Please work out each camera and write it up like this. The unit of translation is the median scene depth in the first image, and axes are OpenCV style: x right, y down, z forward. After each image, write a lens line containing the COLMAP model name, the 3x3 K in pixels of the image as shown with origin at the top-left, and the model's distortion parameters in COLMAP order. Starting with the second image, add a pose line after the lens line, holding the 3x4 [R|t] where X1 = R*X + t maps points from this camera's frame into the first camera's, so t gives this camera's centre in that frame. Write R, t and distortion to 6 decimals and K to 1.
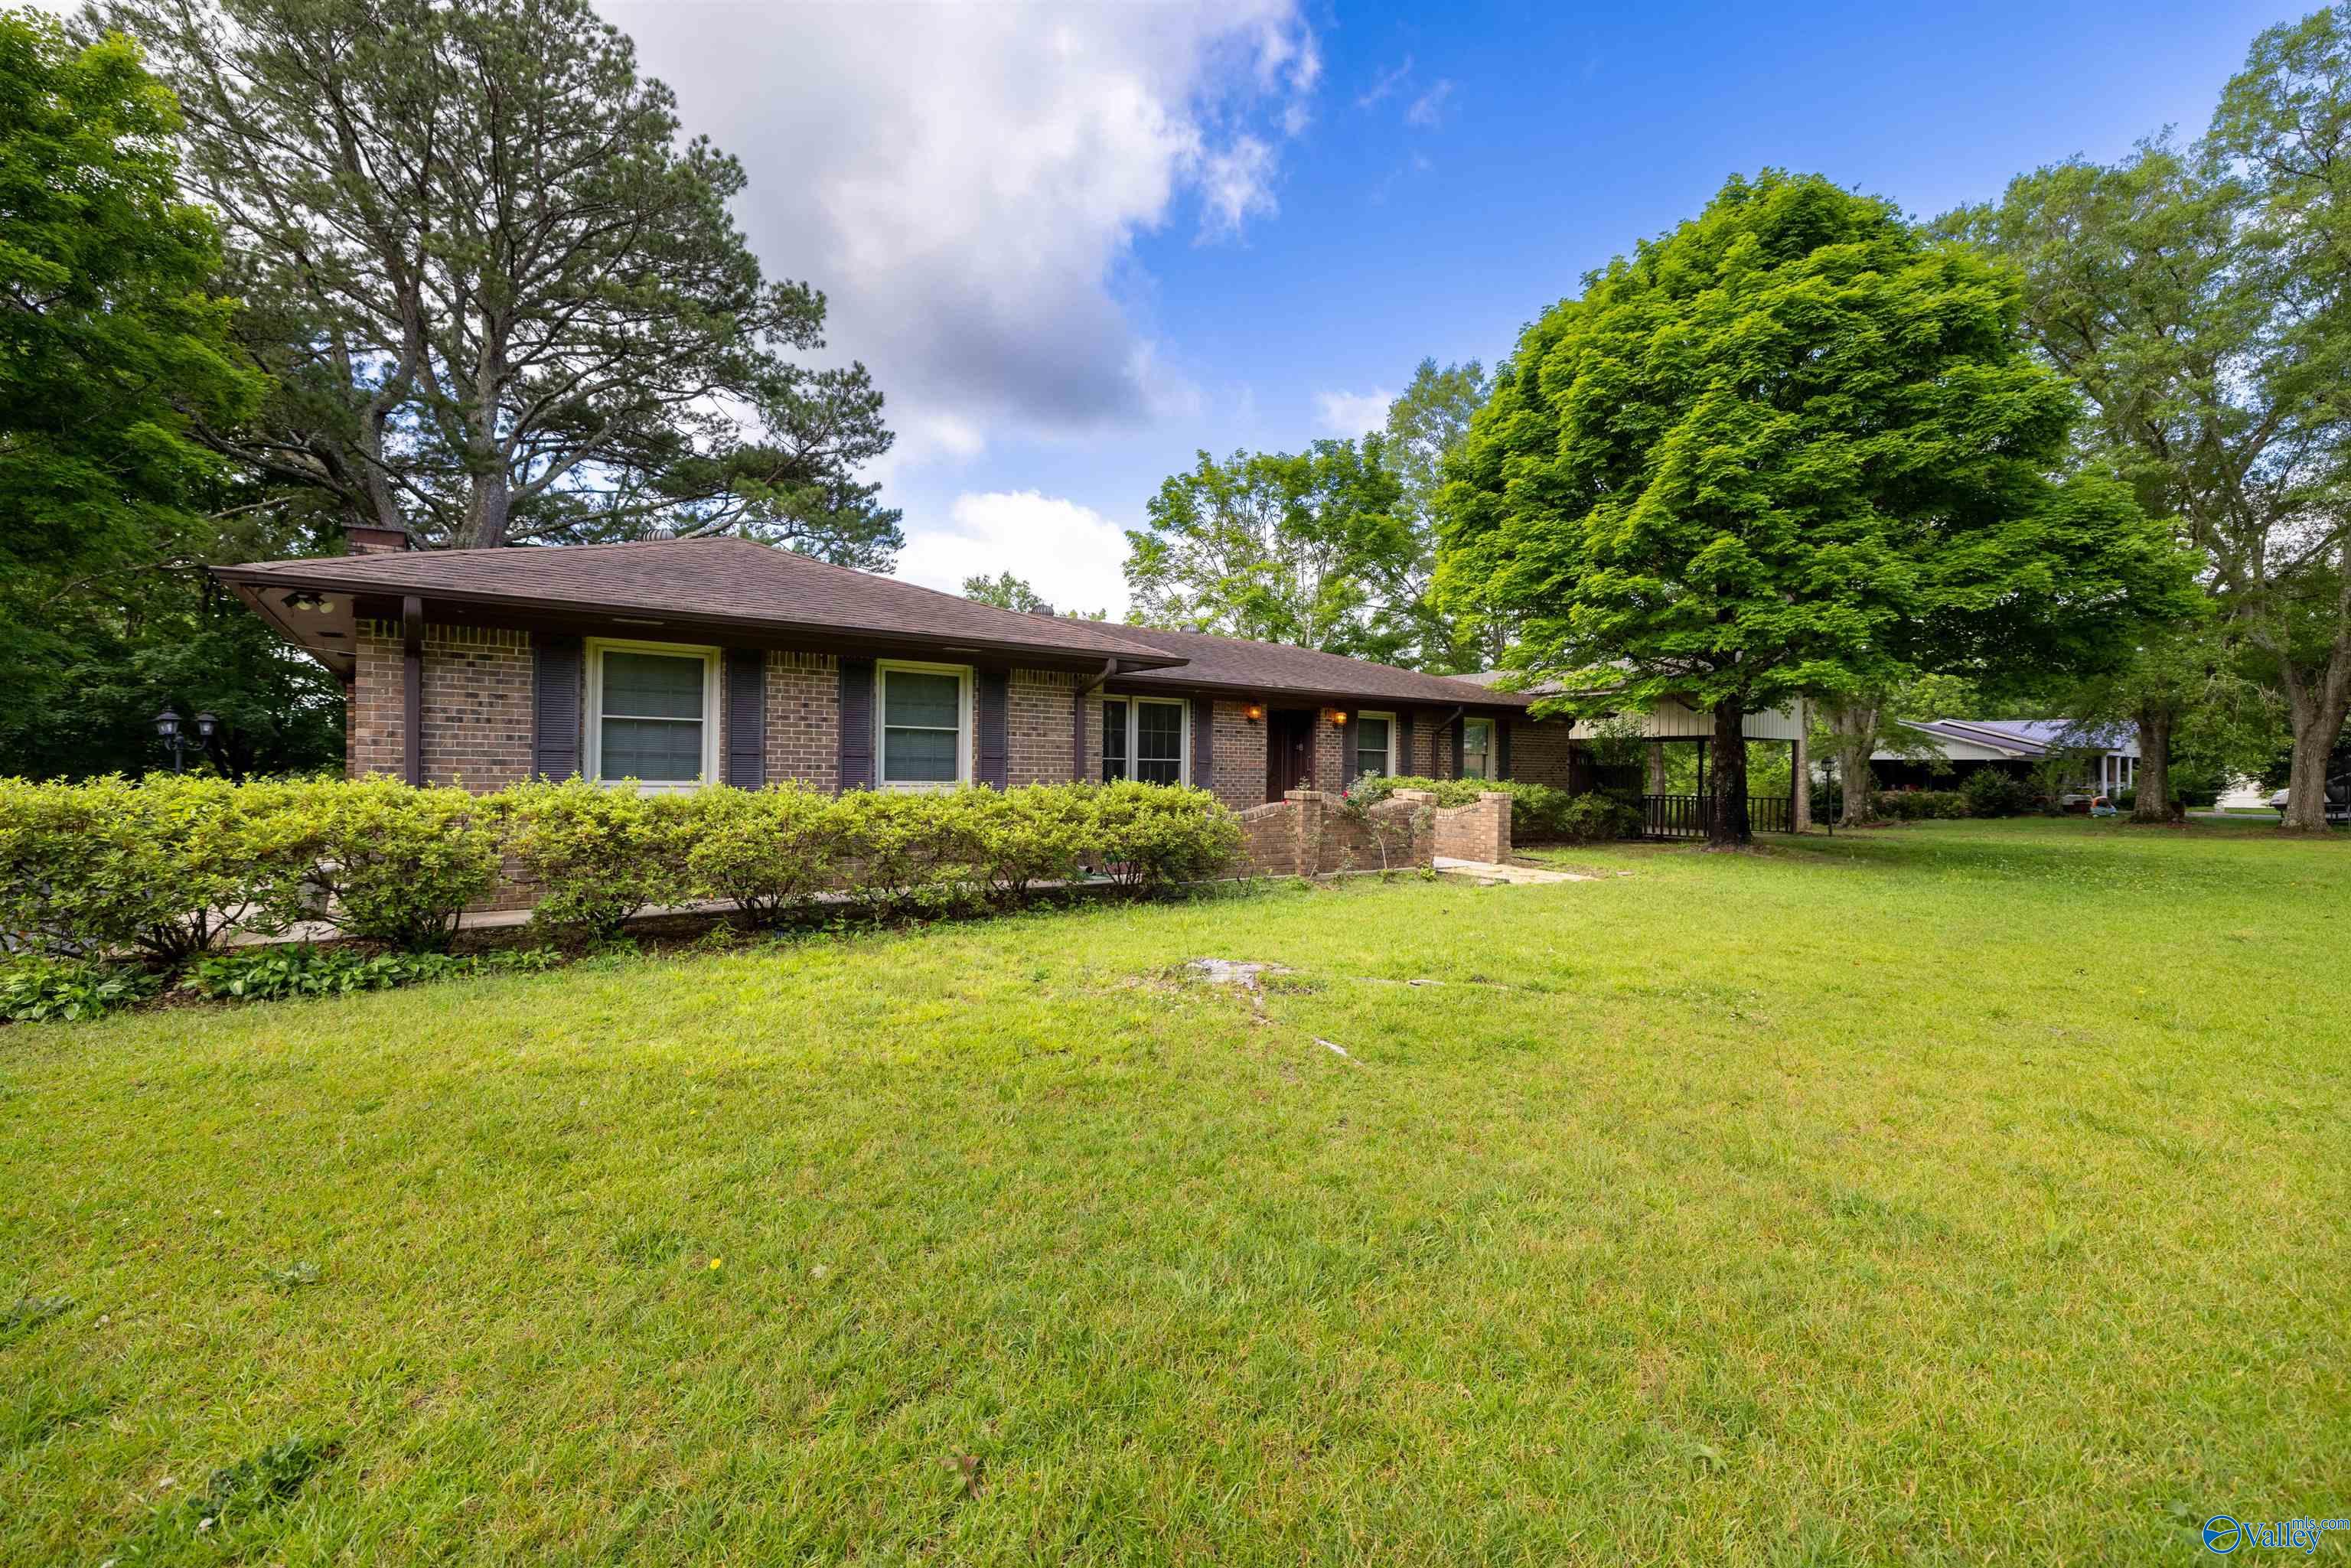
lens RADIAL K [[996.7, 0, 1175.5], [0, 996.7, 784.0], [0, 0, 1]] dist [-0.000978, 0.000137]
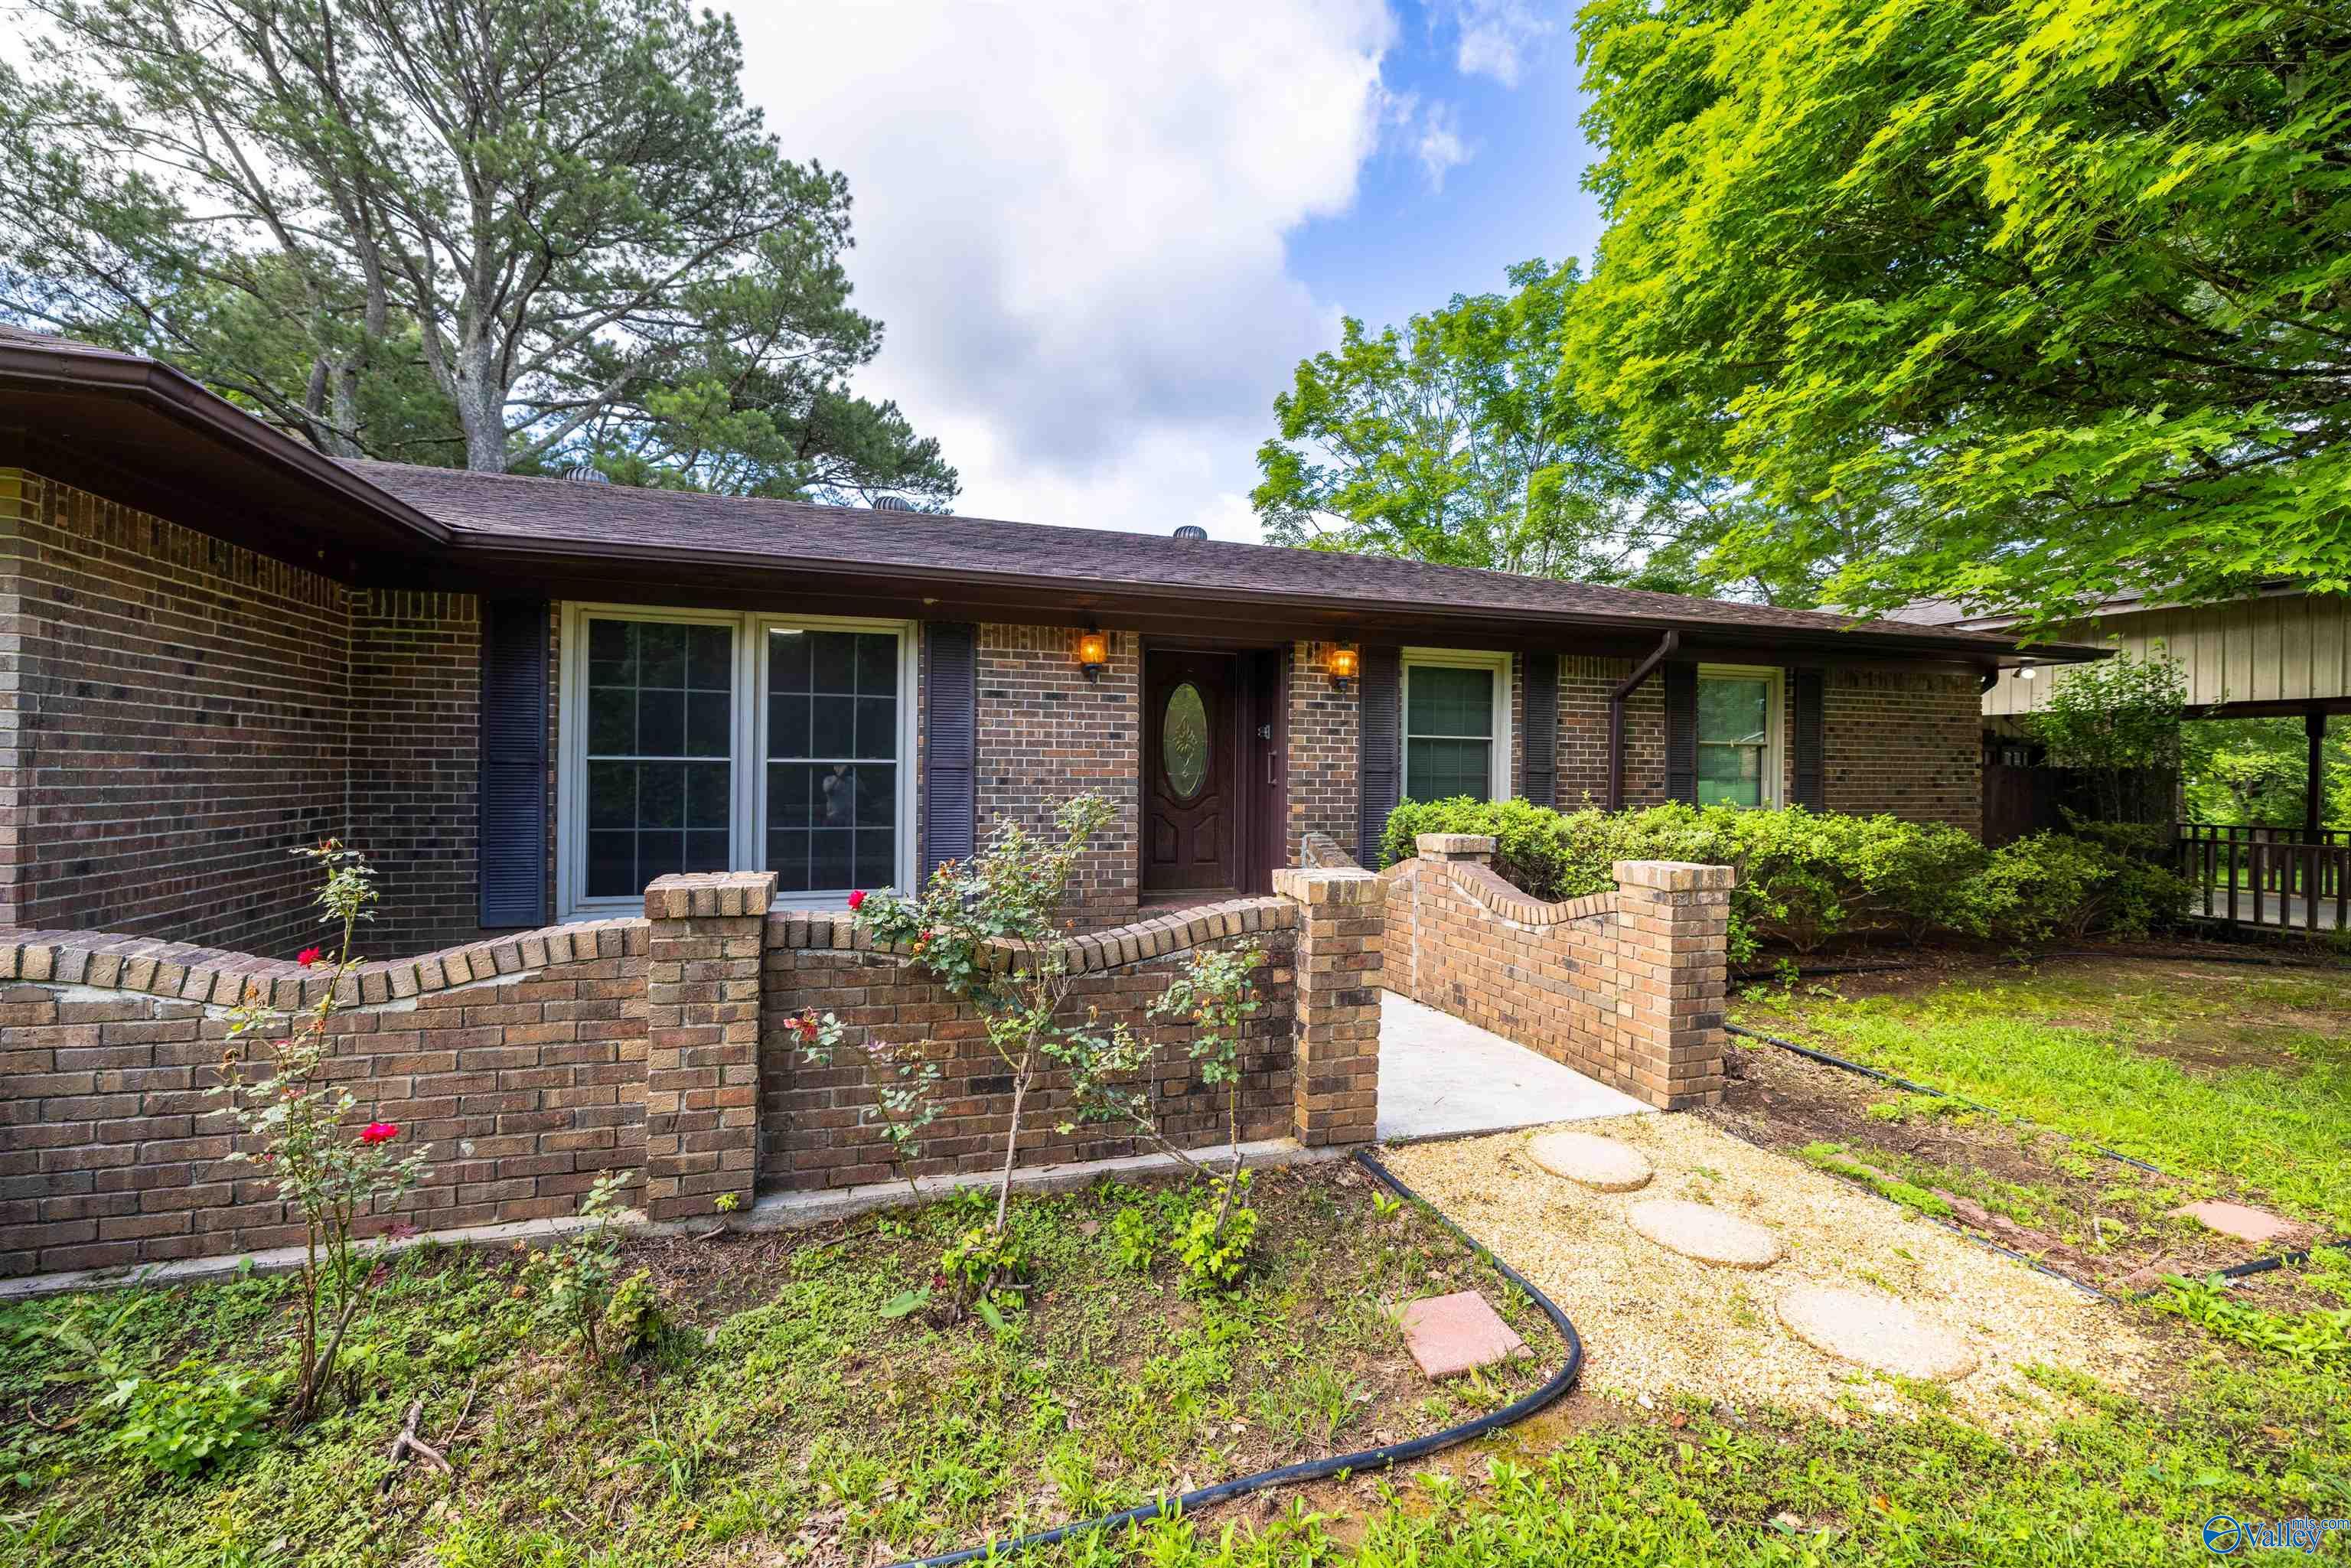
lens RADIAL K [[986.3, 0, 1172.3], [0, 986.3, 772.5], [0, 0, 1]] dist [-0.001069, 0.001088]
pose [[0.949285, -0.001051, -0.314416, 0.183243], [-0.002911, 0.999922, -0.012132, -0.010214], [0.314404, 0.012432, 0.949208, 0.450436]]
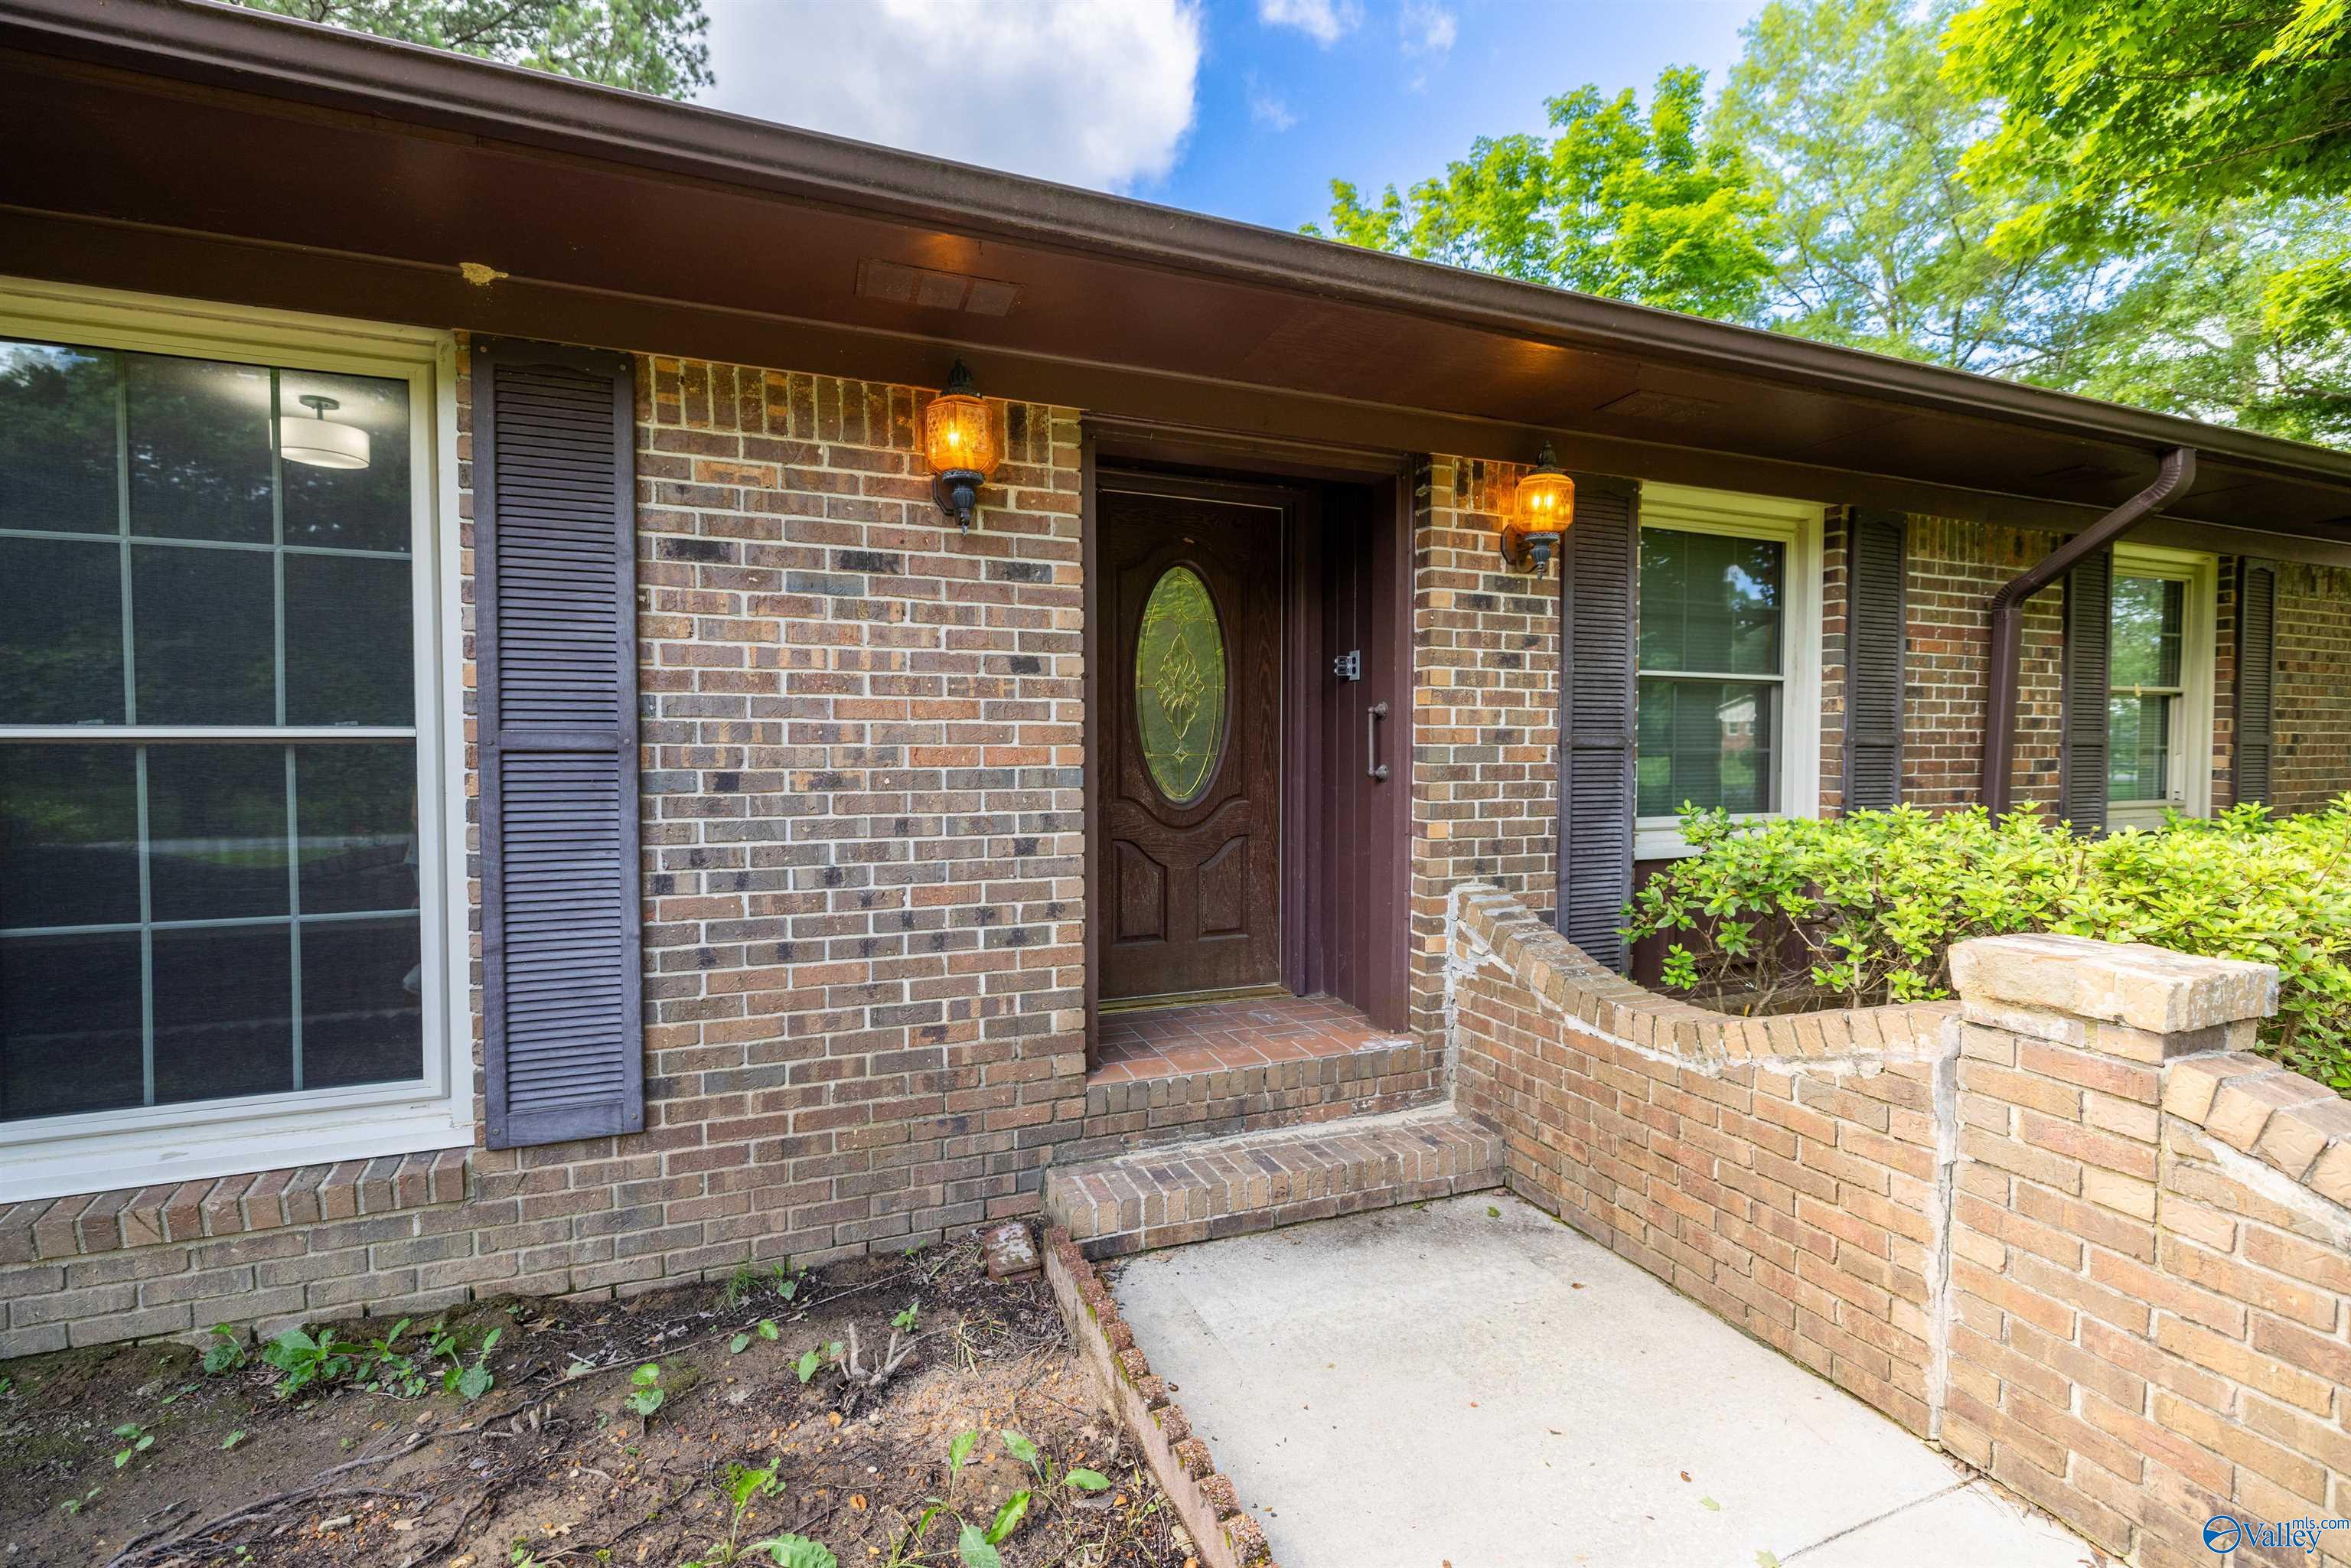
lens RADIAL K [[986.3, 0, 1172.3], [0, 986.3, 772.5], [0, 0, 1]] dist [-0.001069, 0.001088]
pose [[0.965087, -0.003501, -0.261908, 0.116340], [0.007623, 0.999863, 0.014724, -0.013654], [0.261820, -0.016206, 0.964981, 0.631324]]
